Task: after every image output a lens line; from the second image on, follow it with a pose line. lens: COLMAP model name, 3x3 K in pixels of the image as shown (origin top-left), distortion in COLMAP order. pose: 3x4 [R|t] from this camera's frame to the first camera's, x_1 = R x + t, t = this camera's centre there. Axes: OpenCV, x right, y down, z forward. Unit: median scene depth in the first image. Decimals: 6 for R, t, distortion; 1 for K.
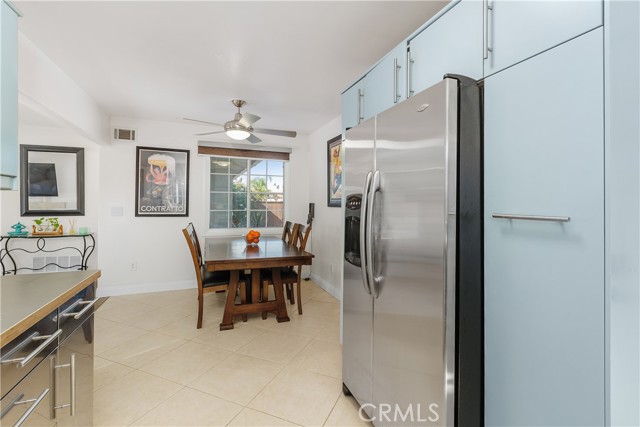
lens RADIAL K [[294.4, 0, 319.9], [0, 294.4, 201.1], [0, 0, 1]] dist [-0.000262, 0.000087]
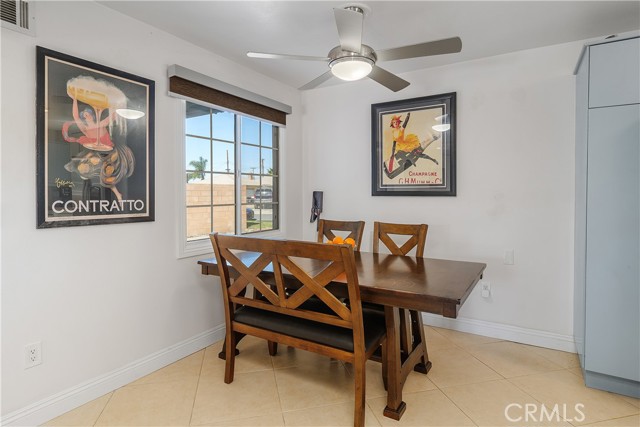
lens RADIAL K [[362.2, 0, 330.8], [0, 362.2, 194.9], [0, 0, 1]] dist [0.003380, 0.001003]
pose [[0.783310, -0.009847, 0.621553, -0.604001], [-0.002937, 0.999805, 0.019541, -0.002060], [-0.621624, -0.017132, 0.783129, 0.375087]]
